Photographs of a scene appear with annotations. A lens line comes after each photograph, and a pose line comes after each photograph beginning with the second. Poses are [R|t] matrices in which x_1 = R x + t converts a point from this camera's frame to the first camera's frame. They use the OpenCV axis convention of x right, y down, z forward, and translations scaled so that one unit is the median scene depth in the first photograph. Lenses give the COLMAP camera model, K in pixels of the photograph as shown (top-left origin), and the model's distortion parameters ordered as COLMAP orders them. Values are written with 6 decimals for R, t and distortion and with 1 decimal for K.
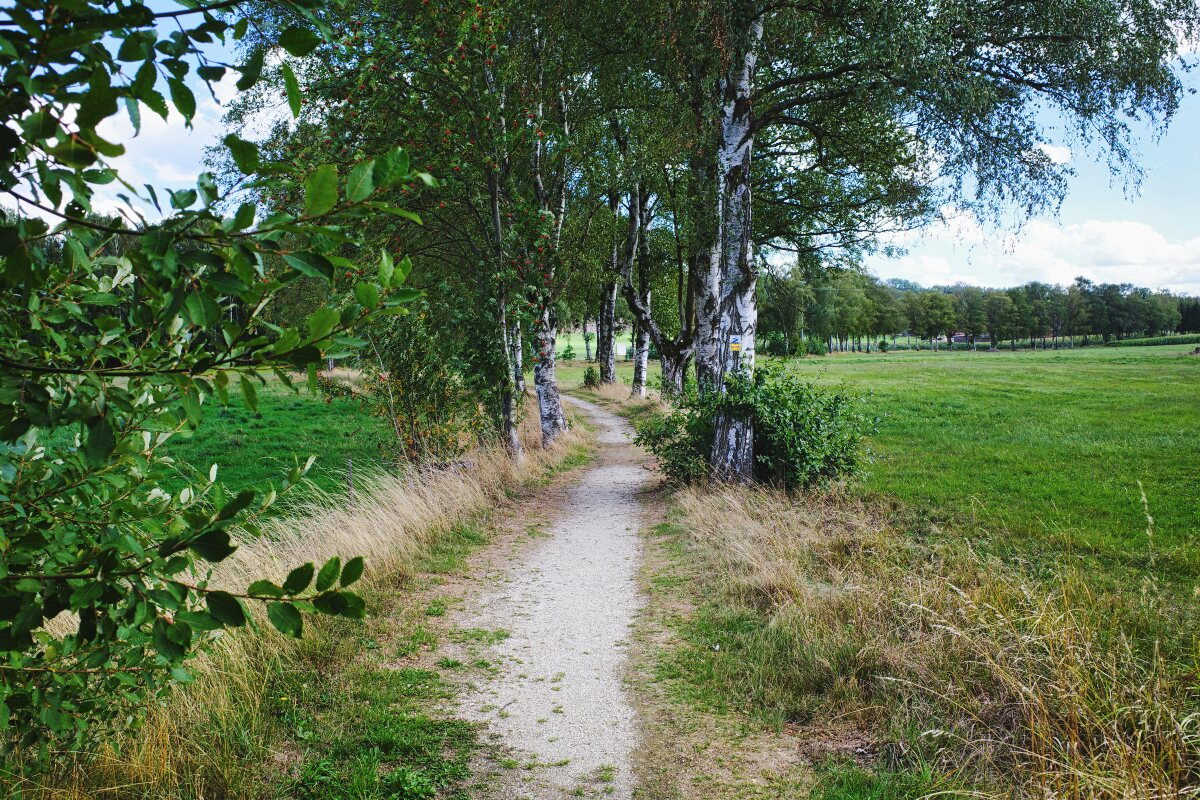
lens RADIAL K [[947.2, 0, 596.0], [0, 947.2, 392.1], [0, 0, 1]] dist [-0.041100, 0.000544]
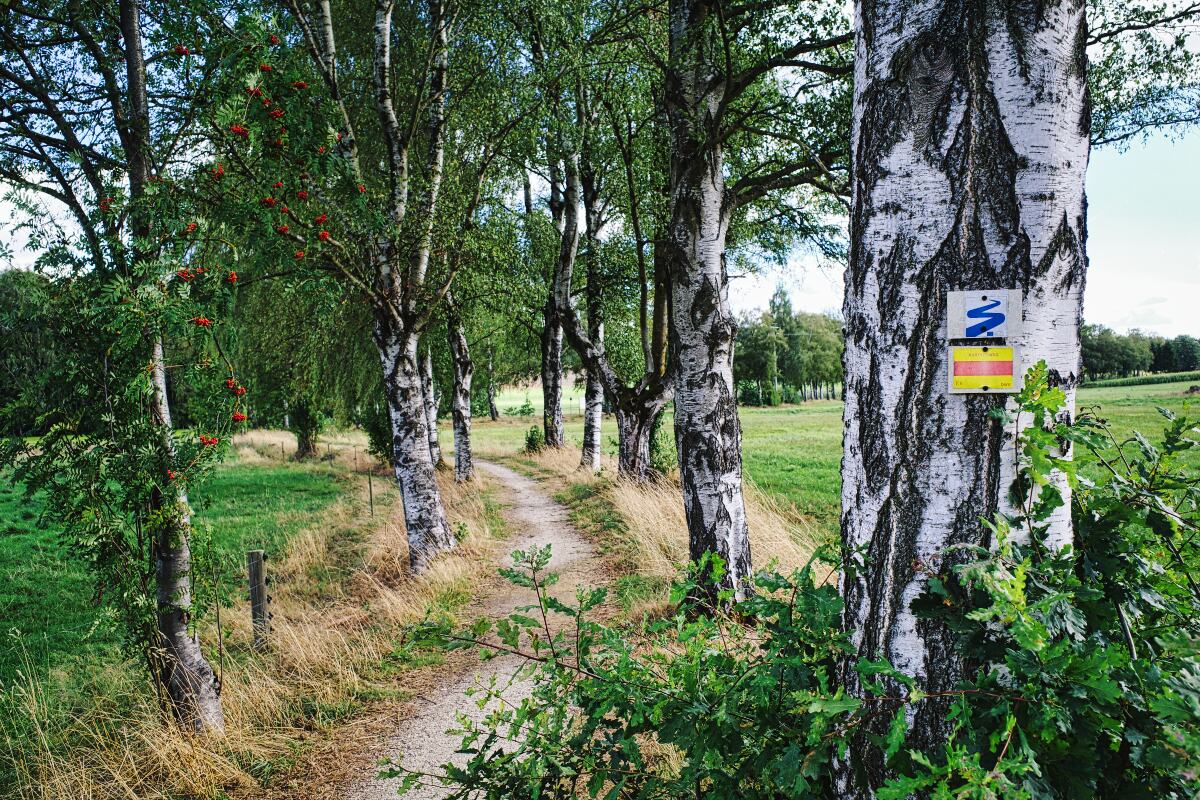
lens RADIAL K [[947.2, 0, 604.4], [0, 947.2, 402.0], [0, 0, 1]] dist [-0.041100, 0.000544]
pose [[0.998822, -0.022681, 0.042891, 0.028214], [0.024629, 0.998663, -0.045439, -0.013045], [-0.041803, 0.046442, 0.998046, 0.300737]]
